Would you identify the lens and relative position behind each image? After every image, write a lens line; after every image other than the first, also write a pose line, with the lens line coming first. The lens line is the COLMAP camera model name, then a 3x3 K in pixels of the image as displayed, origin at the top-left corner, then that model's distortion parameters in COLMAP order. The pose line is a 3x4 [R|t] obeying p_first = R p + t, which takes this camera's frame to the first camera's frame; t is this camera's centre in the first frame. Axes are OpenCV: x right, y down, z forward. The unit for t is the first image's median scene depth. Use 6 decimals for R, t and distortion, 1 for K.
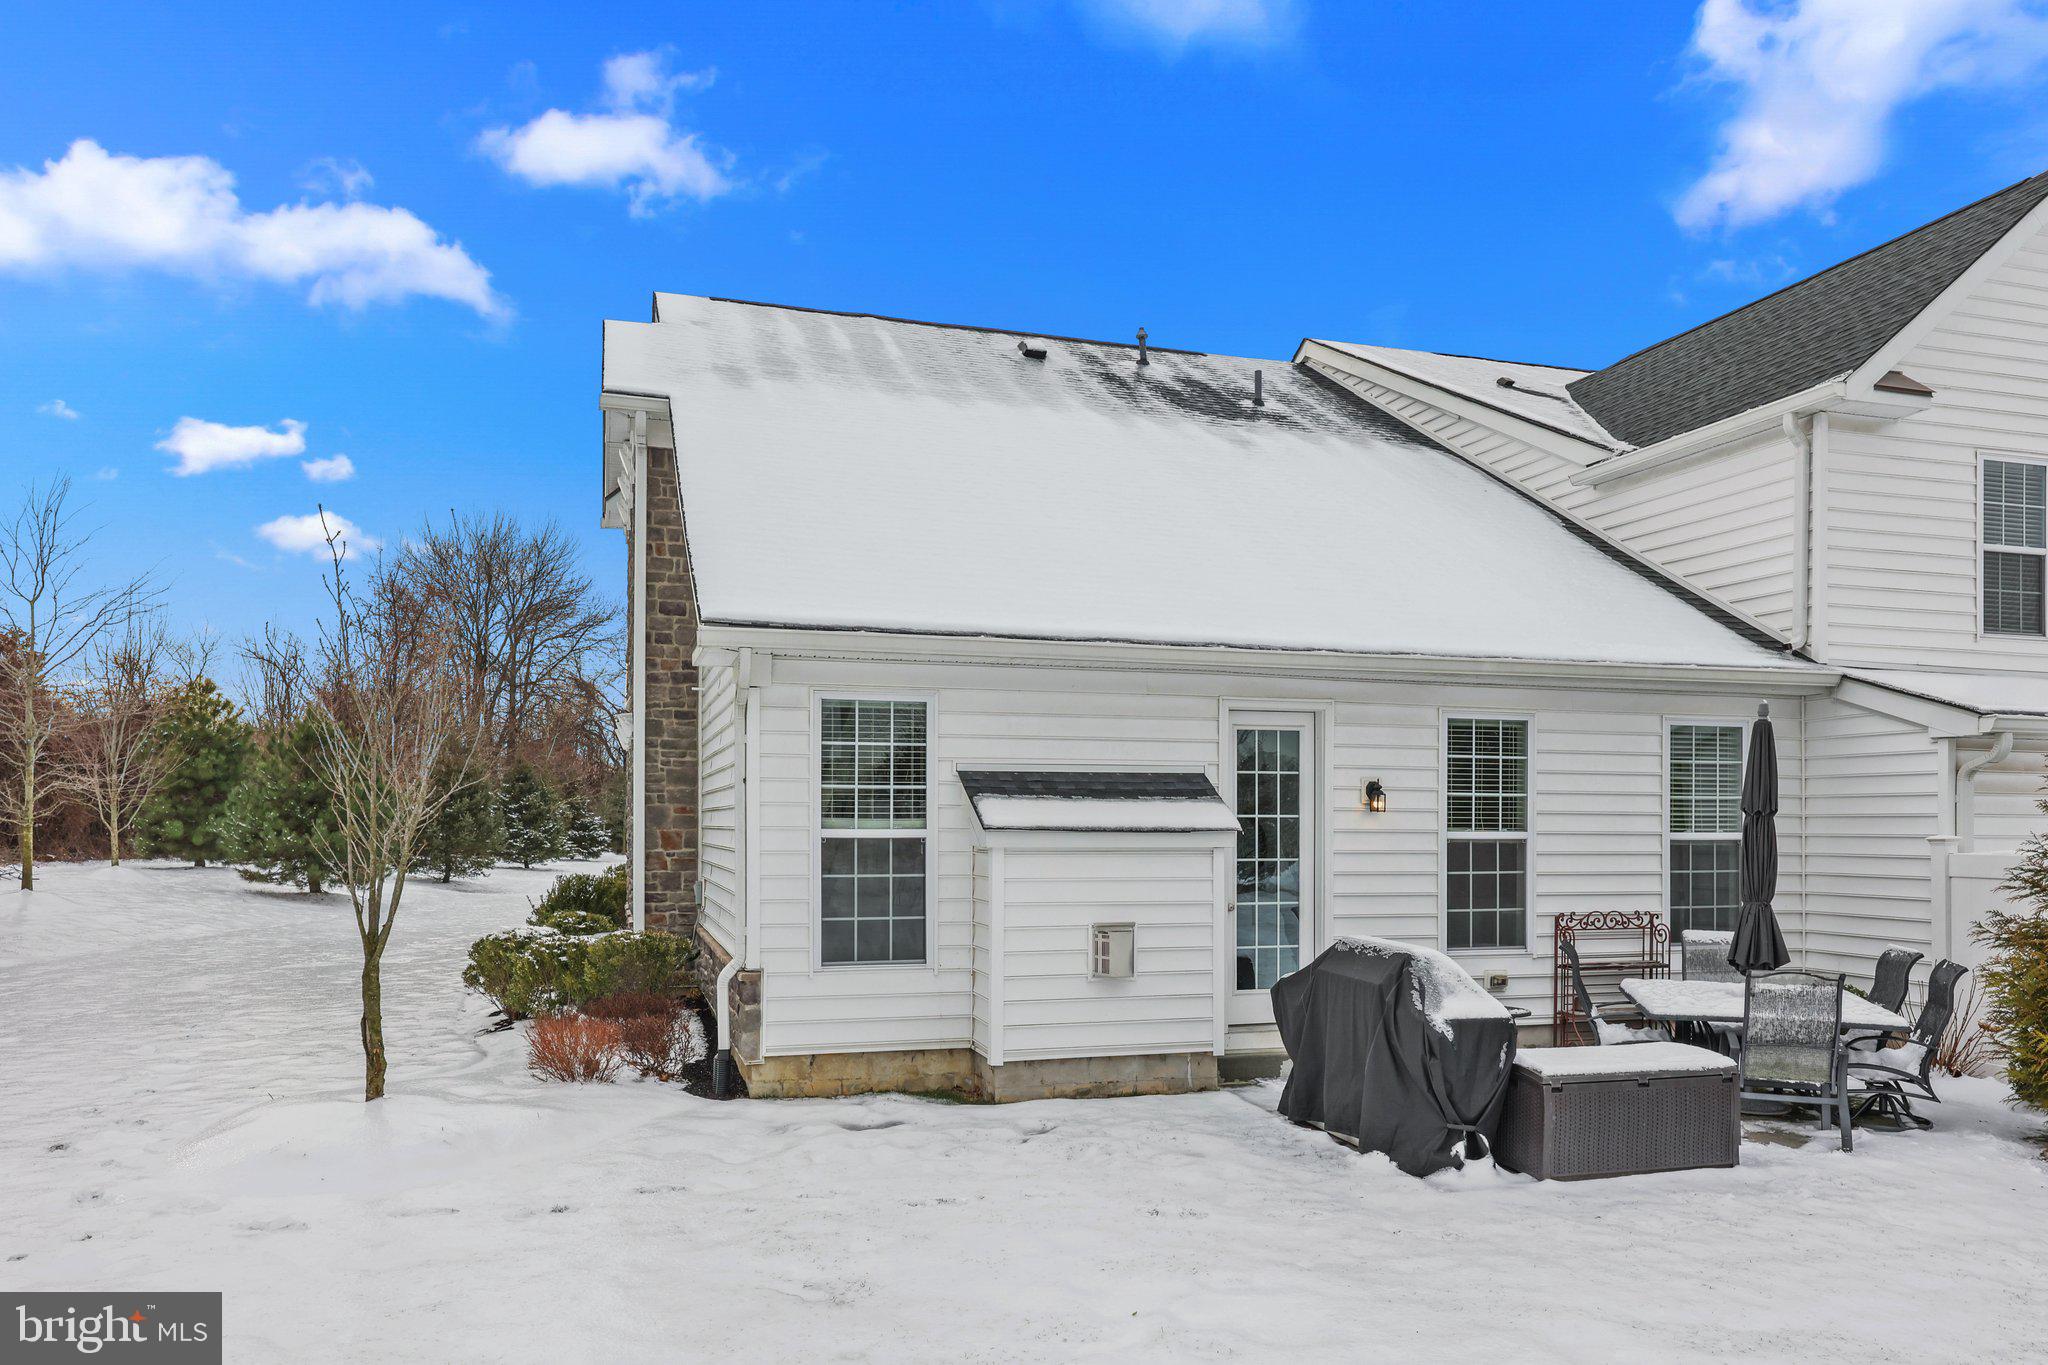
lens RADIAL K [[1382.5, 0, 1024.0], [0, 1382.5, 682.5], [0, 0, 1]] dist [0.000565, -0.000538]
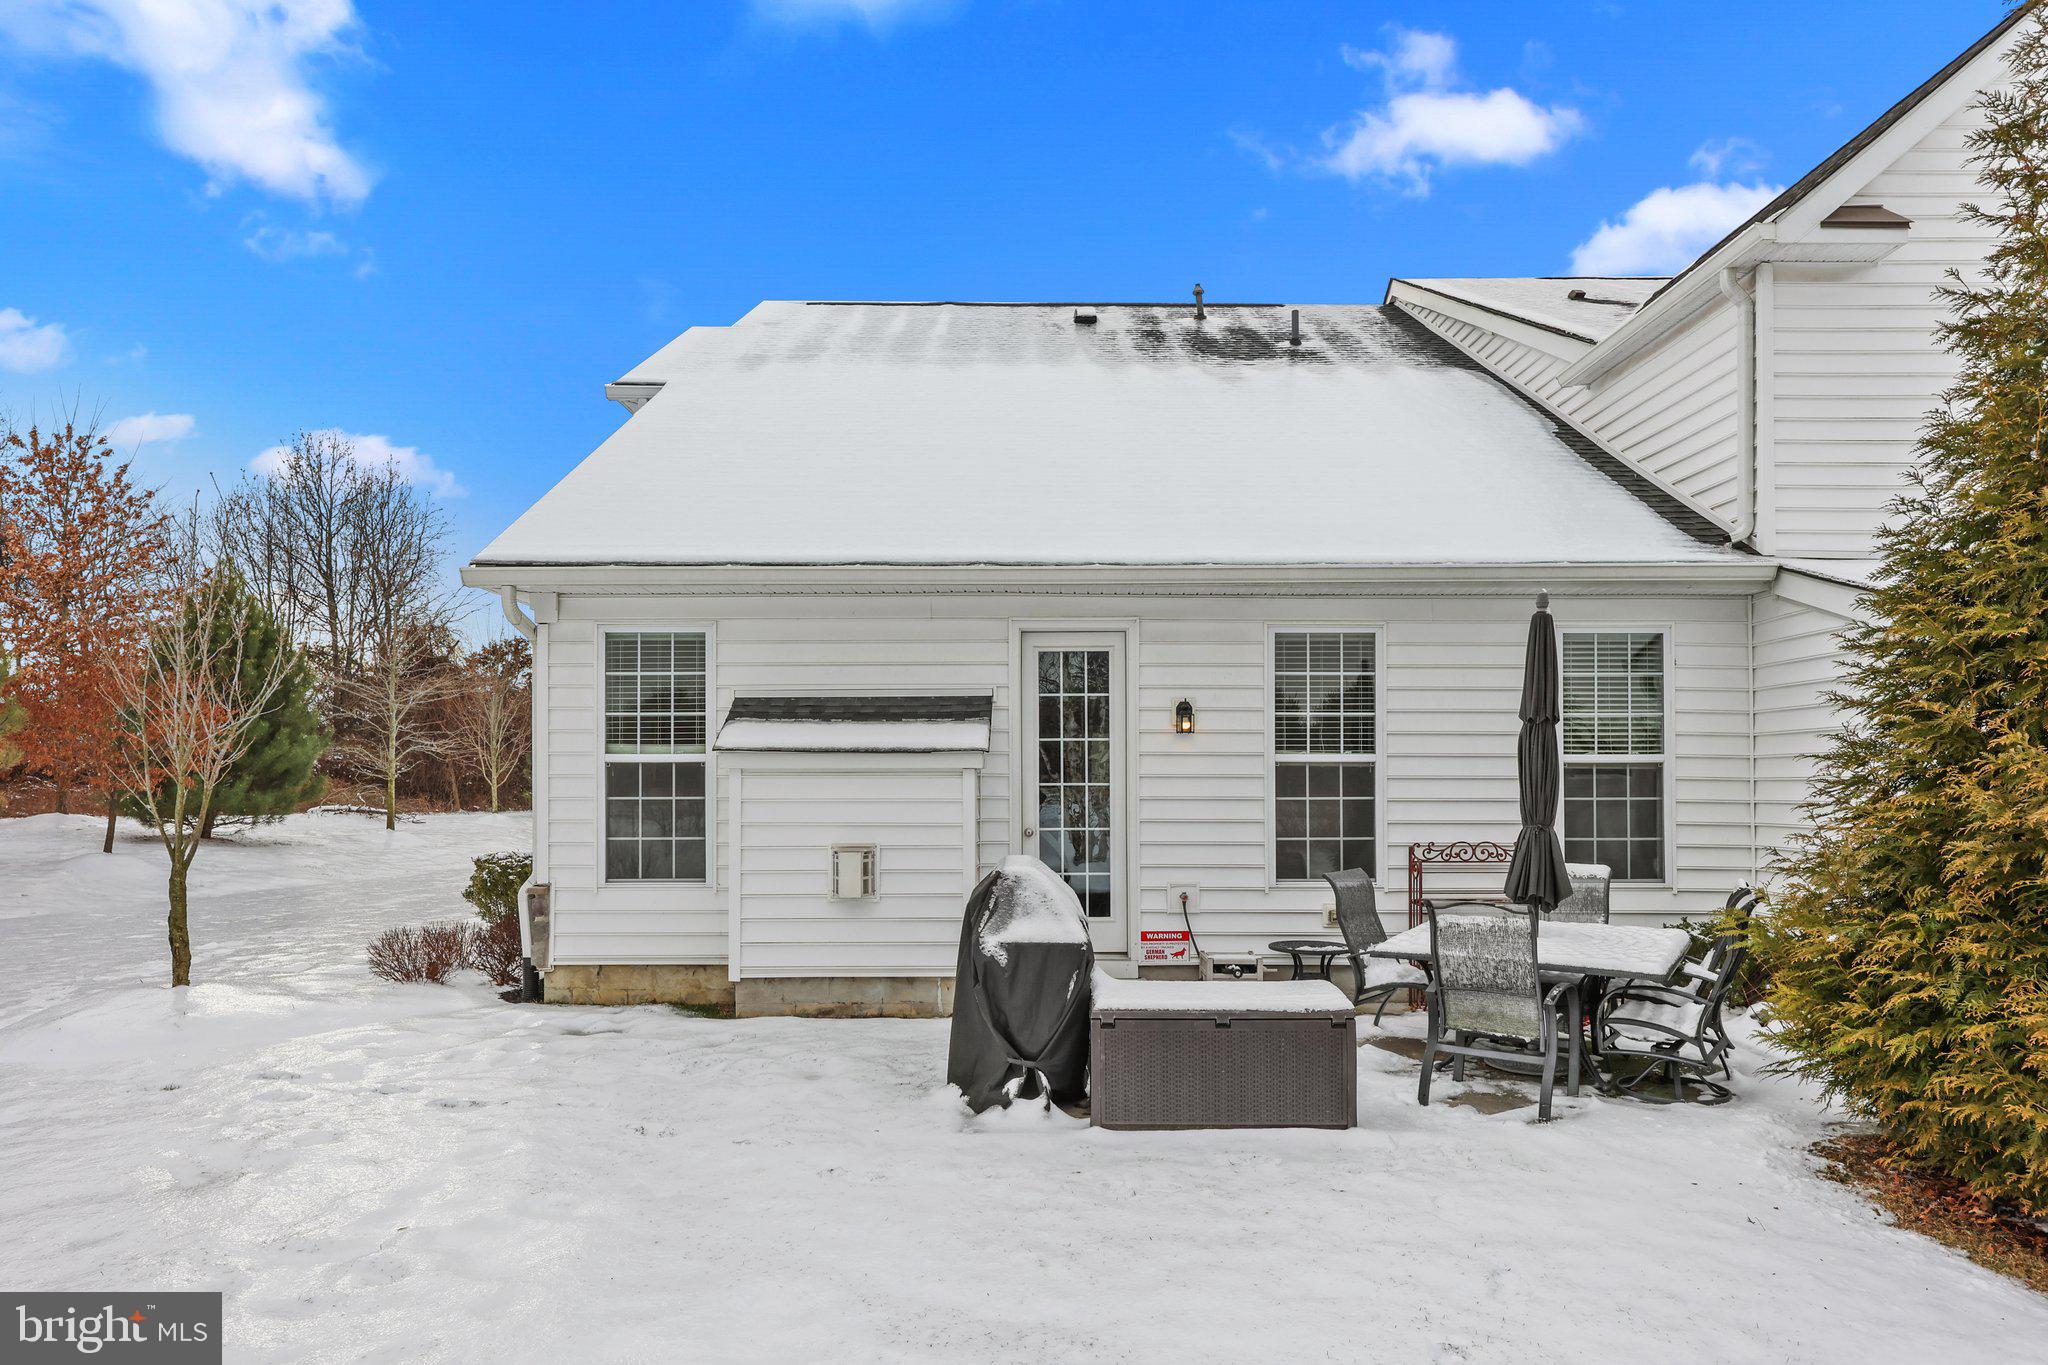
lens RADIAL K [[1227.6, 0, 1023.8], [0, 1227.6, 655.0], [0, 0, 1]] dist [0.002533, -0.000963]
pose [[0.959982, -0.034414, -0.277940, 0.423028], [0.033247, 0.999407, -0.008913, 0.047980], [0.278082, -0.000685, 0.960557, 0.175954]]
